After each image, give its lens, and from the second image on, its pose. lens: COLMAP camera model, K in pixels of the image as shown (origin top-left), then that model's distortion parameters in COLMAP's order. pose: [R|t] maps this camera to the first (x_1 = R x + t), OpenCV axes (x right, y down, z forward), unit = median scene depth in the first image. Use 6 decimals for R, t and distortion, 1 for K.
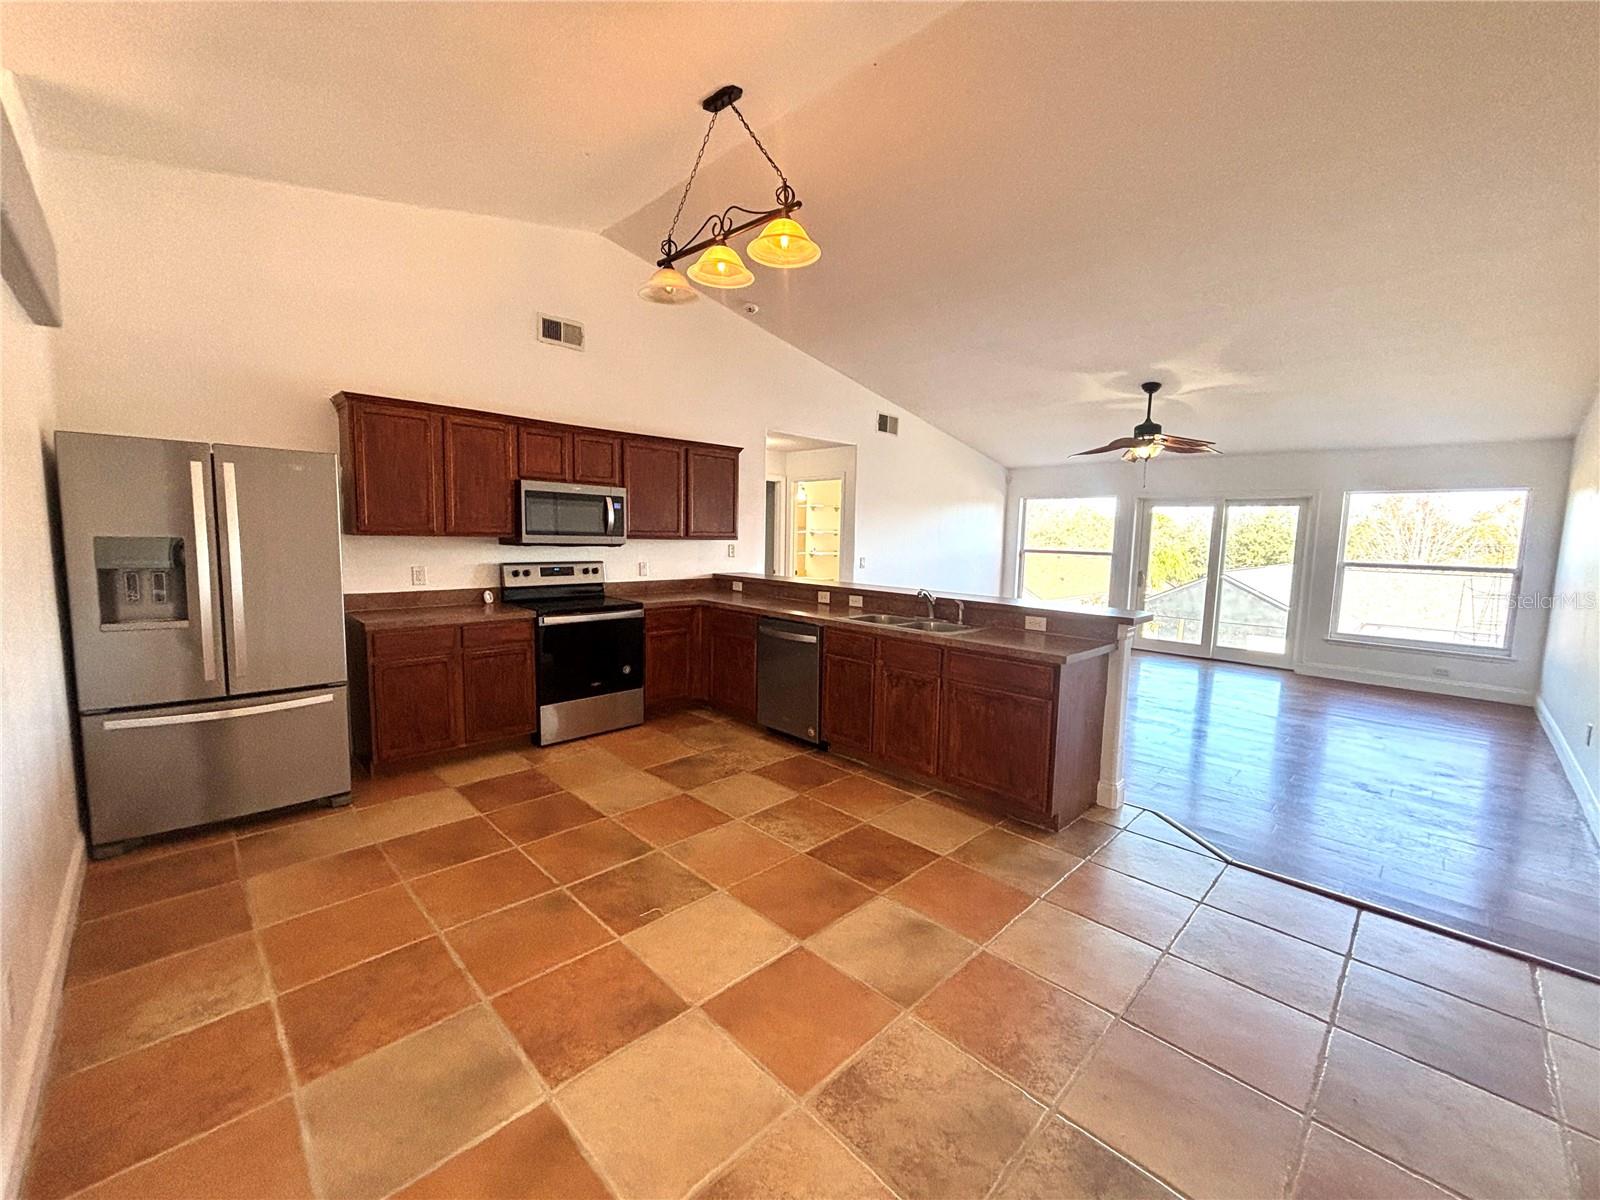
lens RADIAL K [[645.2, 0, 800.0], [0, 645.2, 600.0], [0, 0, 1]] dist [0.002252, 0.000336]
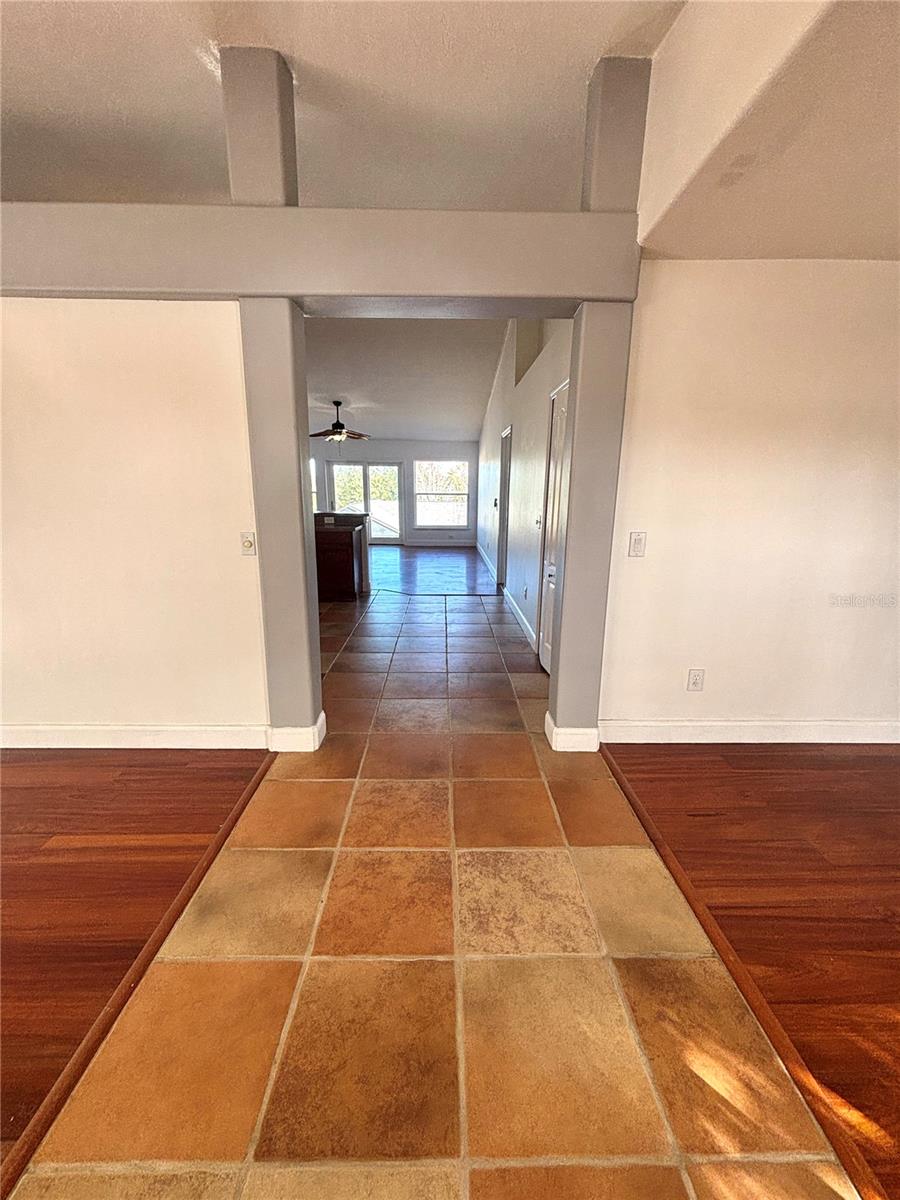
lens RADIAL K [[483.9, 0, 450.0], [0, 483.9, 600.0], [0, 0, 1]] dist [0.002252, 0.000336]
pose [[0.694197, -0.180265, 0.696846, -0.331890], [0.084169, 0.981820, 0.170134, 0.033597], [-0.714847, -0.059453, 0.696749, -0.290429]]
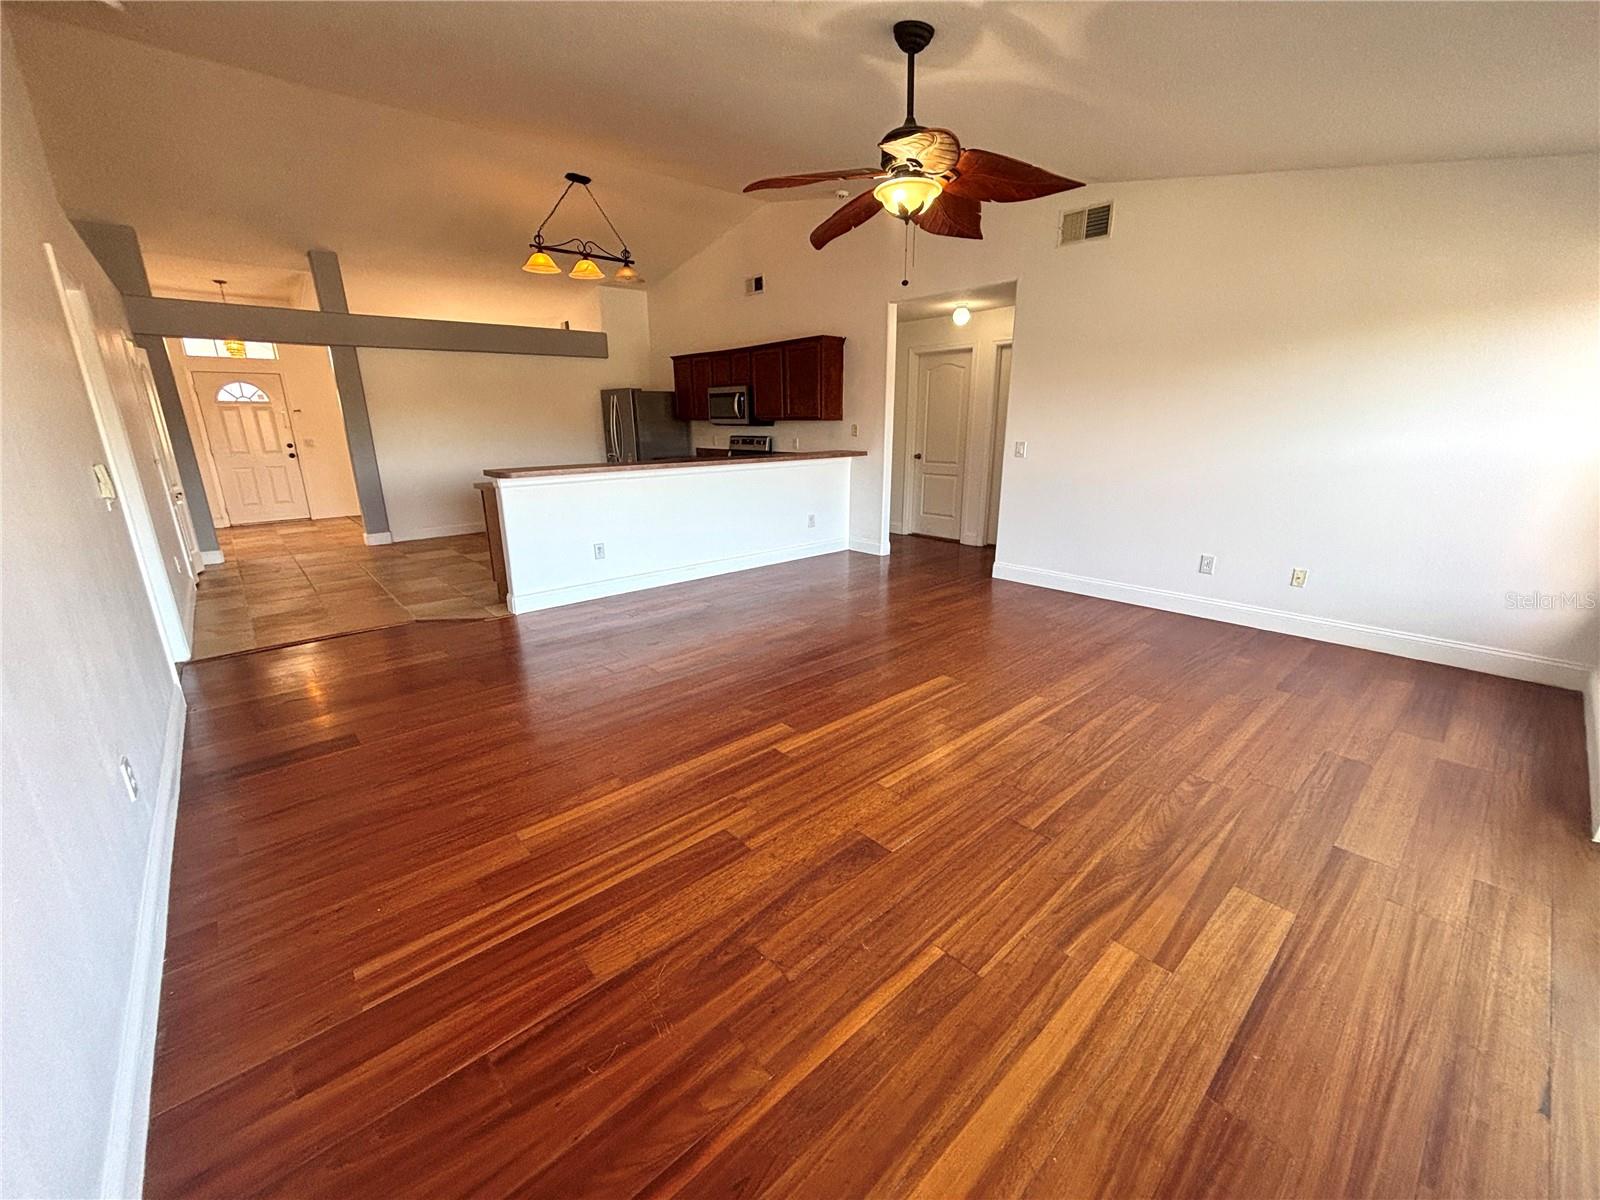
lens RADIAL K [[645.2, 0, 800.0], [0, 645.2, 600.0], [0, 0, 1]] dist [0.002252, 0.000336]
pose [[-0.043741, 0.248653, -0.967604, 0.996334], [-0.095796, 0.963025, 0.251807, -0.062512], [0.994439, 0.103707, -0.018304, 0.912750]]
